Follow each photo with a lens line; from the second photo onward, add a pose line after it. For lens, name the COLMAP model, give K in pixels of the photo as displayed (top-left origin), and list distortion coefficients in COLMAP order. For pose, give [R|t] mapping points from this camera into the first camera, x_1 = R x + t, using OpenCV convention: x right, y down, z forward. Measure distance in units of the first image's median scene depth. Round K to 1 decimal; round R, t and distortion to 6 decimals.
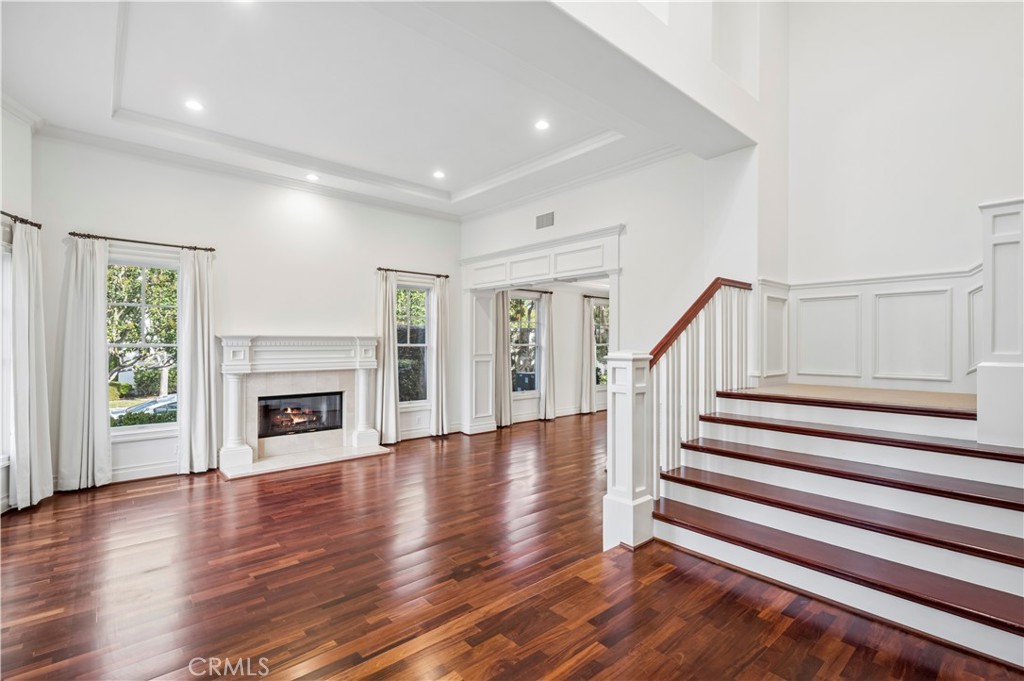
lens RADIAL K [[472.3, 0, 515.9], [0, 472.3, 342.8], [0, 0, 1]] dist [0.001866, 0.001474]
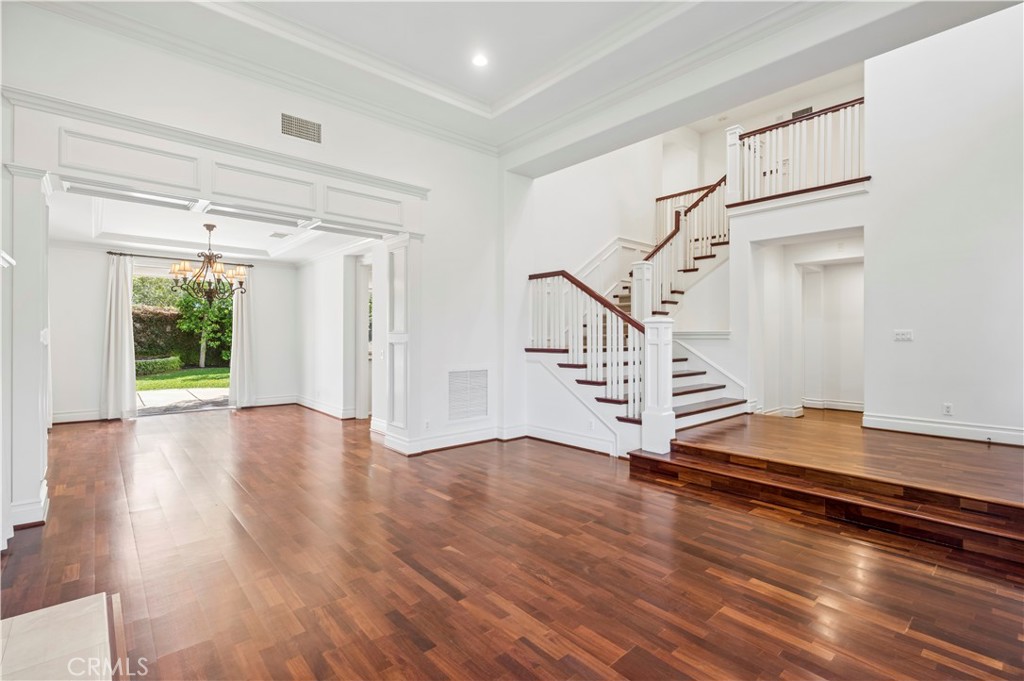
lens RADIAL K [[472.3, 0, 520.2], [0, 472.3, 341.2], [0, 0, 1]] dist [0.001866, 0.001474]
pose [[-0.005294, -0.011420, 0.999921, -0.827332], [-0.002446, 0.999932, 0.011407, 0.047107], [-0.999983, -0.002385, -0.005322, 0.935984]]
